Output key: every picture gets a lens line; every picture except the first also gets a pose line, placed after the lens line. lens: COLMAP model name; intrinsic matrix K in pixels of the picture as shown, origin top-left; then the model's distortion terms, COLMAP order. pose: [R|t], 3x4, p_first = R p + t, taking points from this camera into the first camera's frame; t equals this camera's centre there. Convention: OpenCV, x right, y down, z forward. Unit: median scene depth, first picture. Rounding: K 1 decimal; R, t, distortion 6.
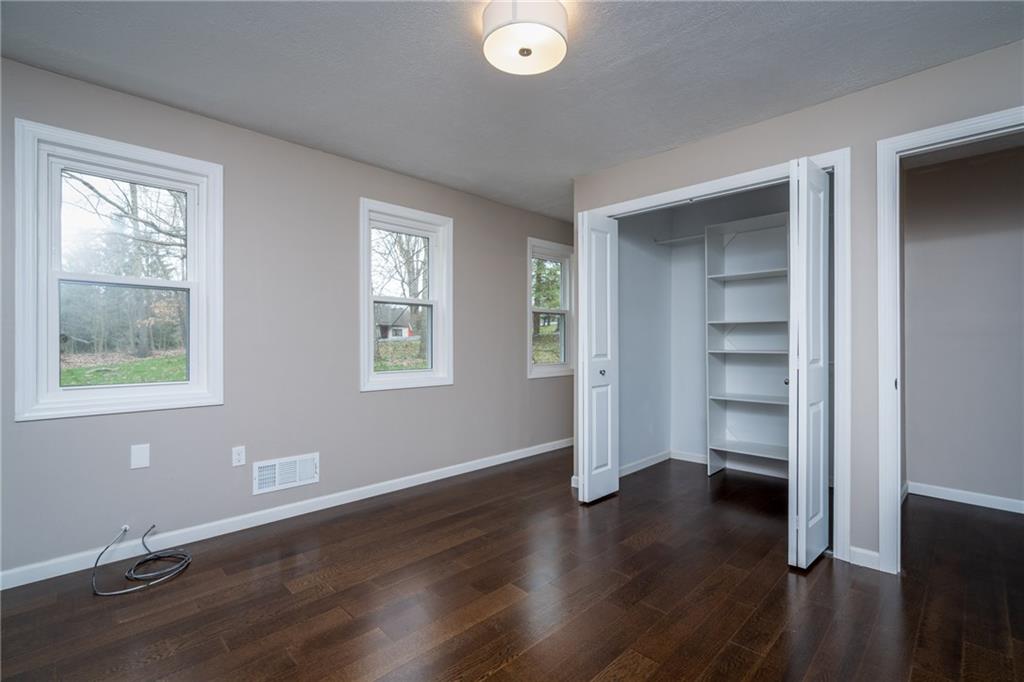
lens RADIAL K [[472.3, 0, 522.0], [0, 472.3, 339.9], [0, 0, 1]] dist [0.004164, 0.001179]
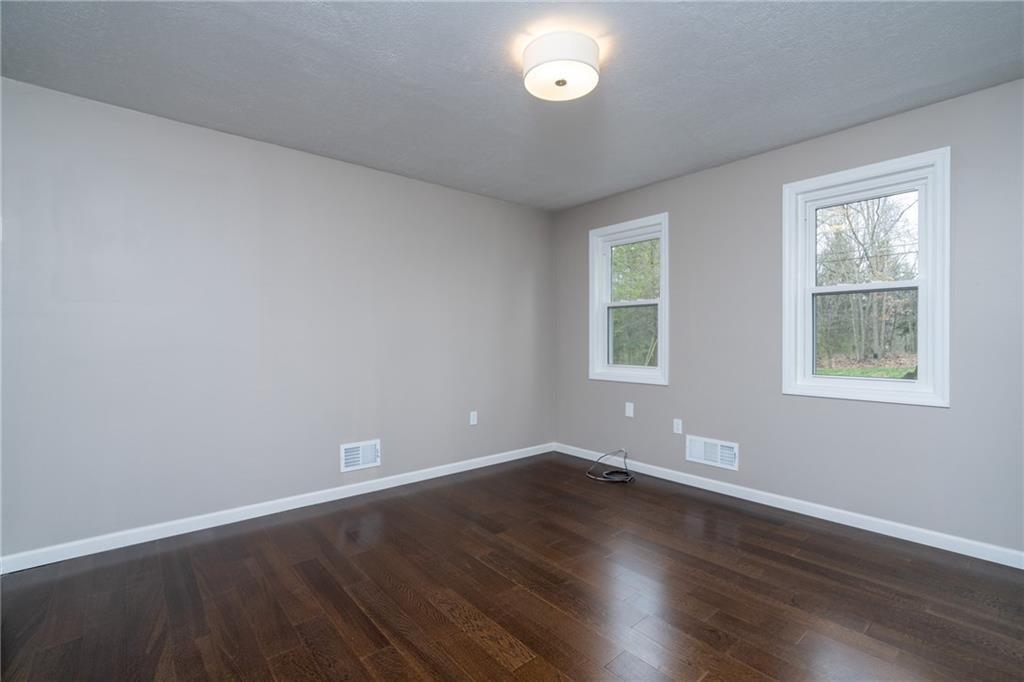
lens RADIAL K [[472.3, 0, 510.8], [0, 472.3, 342.9], [0, 0, 1]] dist [0.004164, 0.001179]
pose [[-0.098939, 0.003577, -0.995087, 0.712774], [0.002786, 0.999991, 0.003317, 0.004800], [0.995090, -0.002444, -0.098948, 0.621069]]
